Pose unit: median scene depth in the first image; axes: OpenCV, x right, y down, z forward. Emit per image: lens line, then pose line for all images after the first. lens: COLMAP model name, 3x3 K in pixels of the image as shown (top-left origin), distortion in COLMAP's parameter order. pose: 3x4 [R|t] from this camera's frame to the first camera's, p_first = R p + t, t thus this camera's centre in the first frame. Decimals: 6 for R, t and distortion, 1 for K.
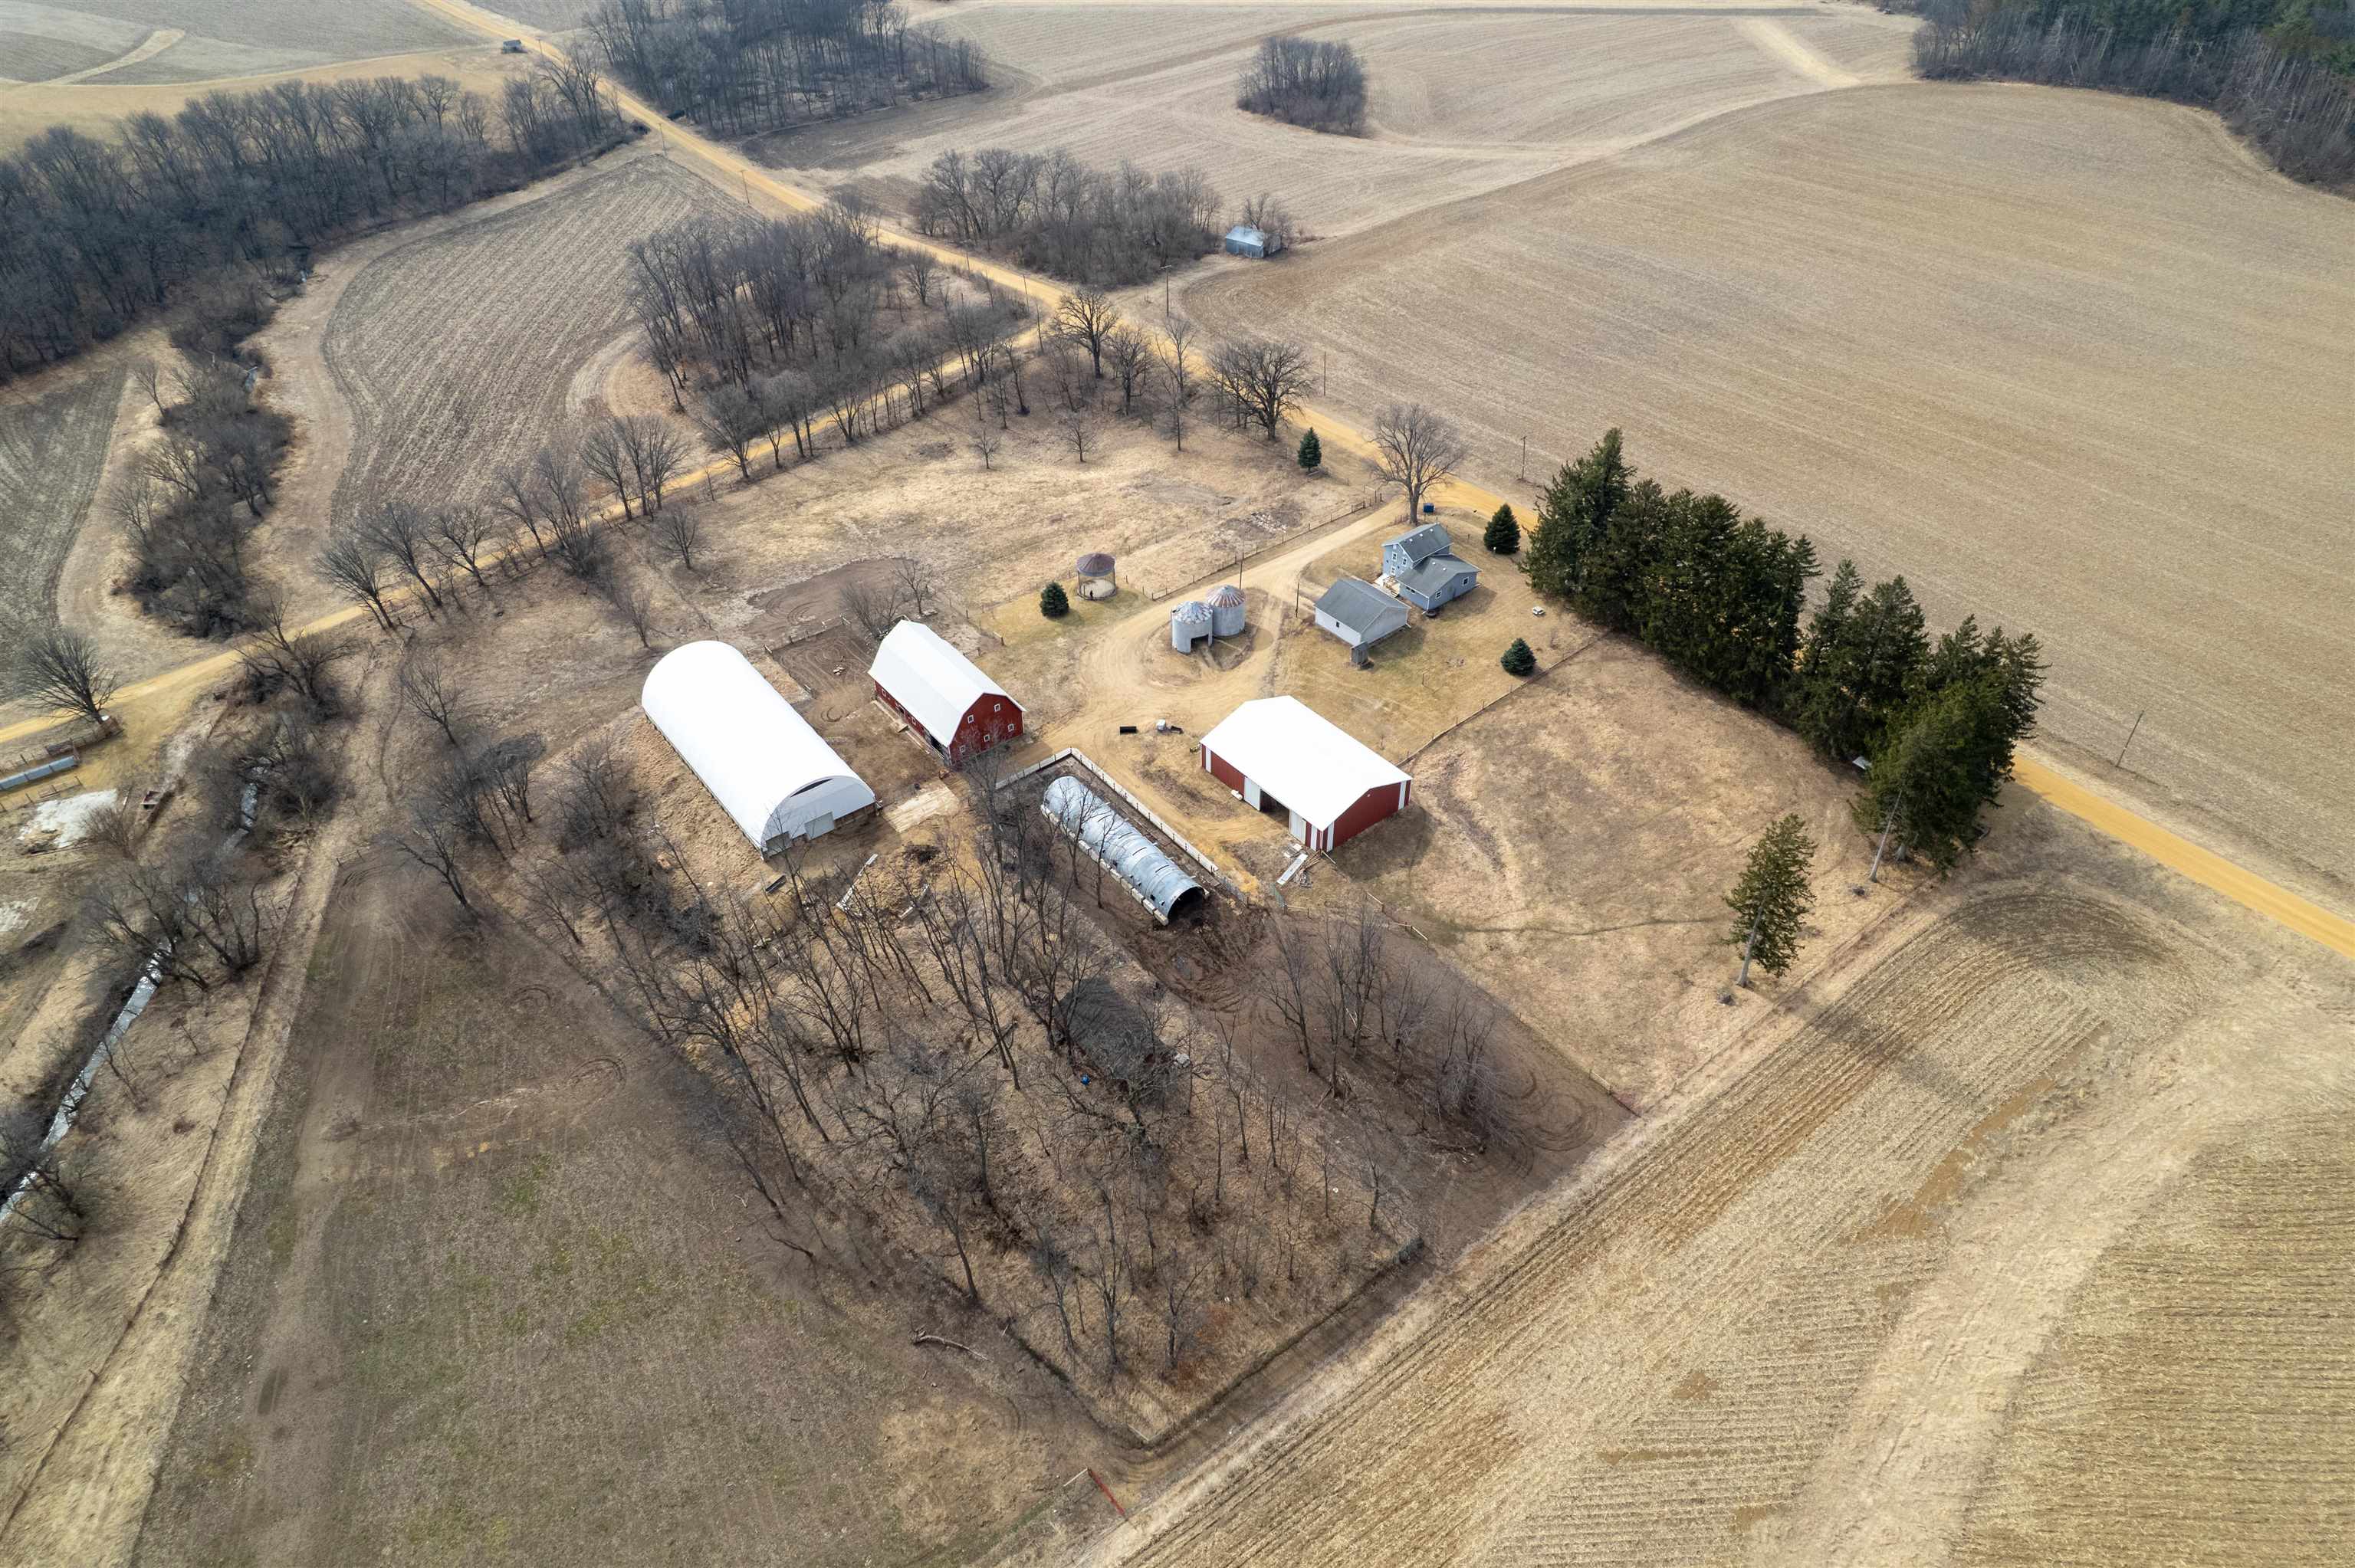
lens RADIAL K [[1512.1, 0, 1188.4], [0, 1512.1, 805.2], [0, 0, 1]] dist [-0.078509, 0.072785]
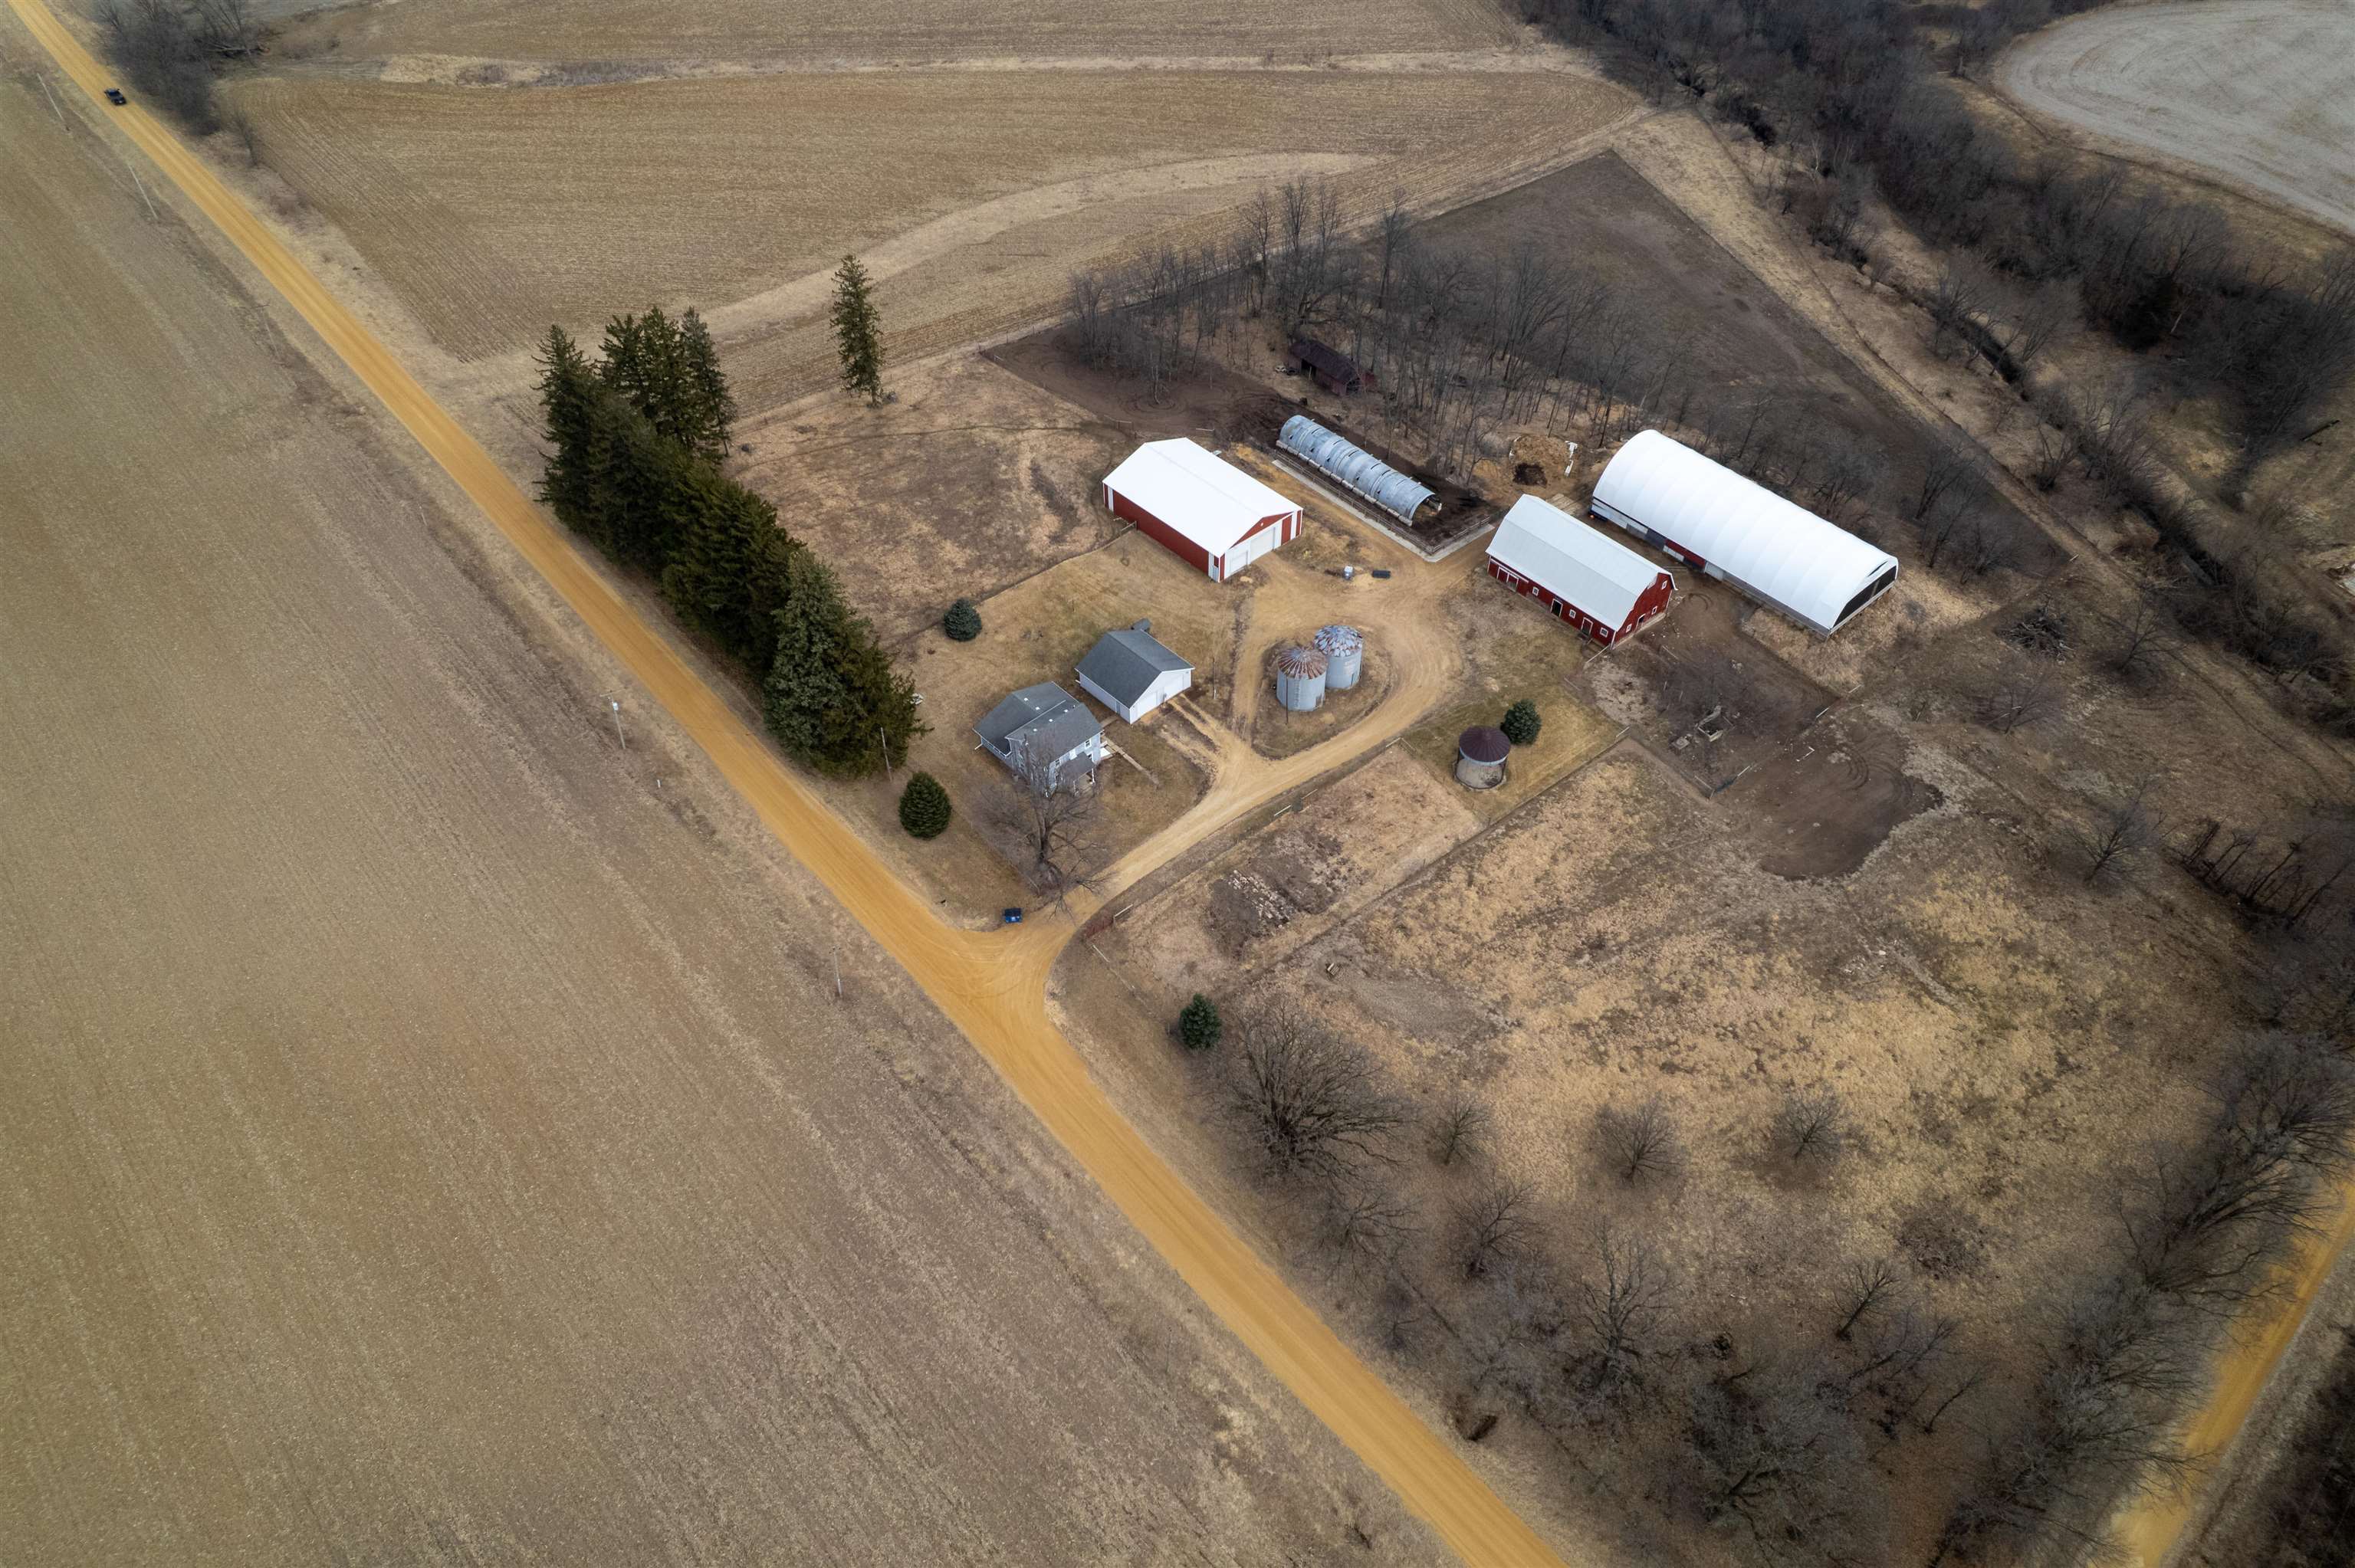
lens RADIAL K [[1512.1, 0, 1188.4], [0, 1512.1, 805.2], [0, 0, 1]] dist [-0.078509, 0.072785]
pose [[-0.997915, 0.052651, -0.037318, 0.158345], [-0.034799, 0.047977, 0.998242, -1.241464], [0.054349, 0.997460, -0.046045, 1.460337]]
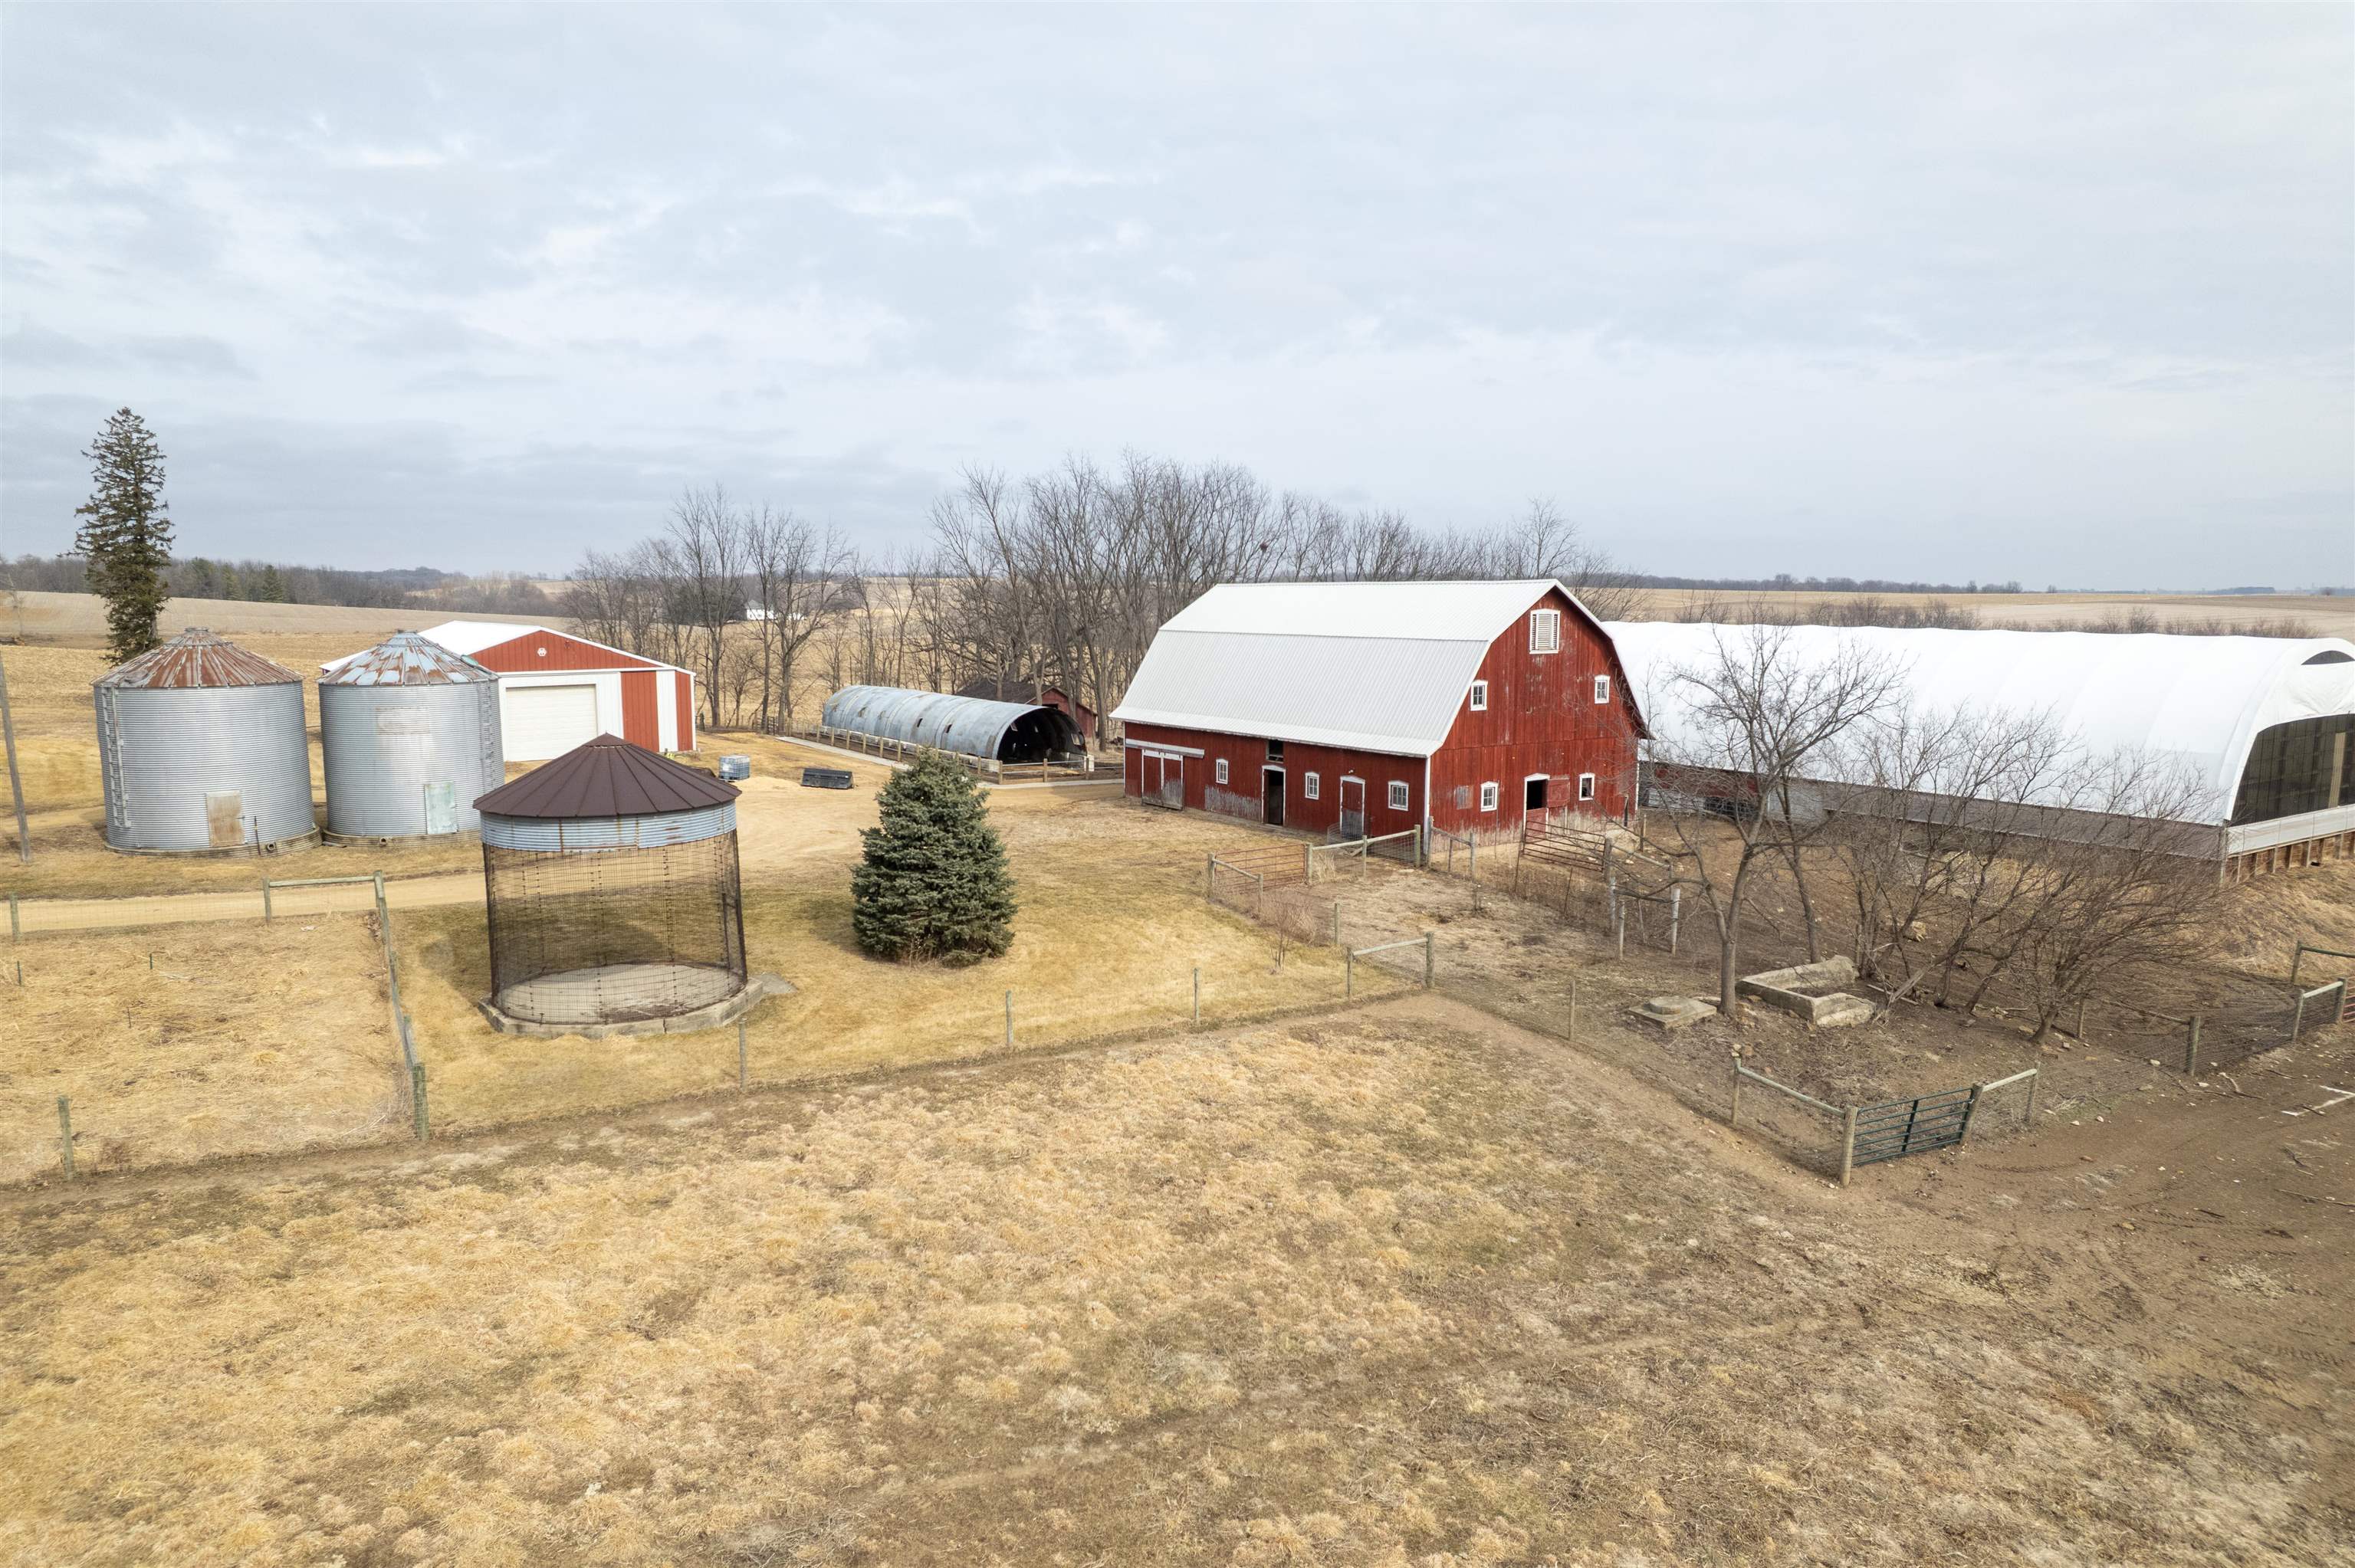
lens RADIAL K [[1520.4, 0, 1177.5], [0, 1520.4, 784.0], [0, 0, 1]] dist [-0.082319, 0.076417]
pose [[-0.998343, 0.002419, 0.057497, -0.176039], [0.044060, 0.674850, 0.736638, -0.374016], [-0.037020, 0.737951, -0.673838, 1.518515]]
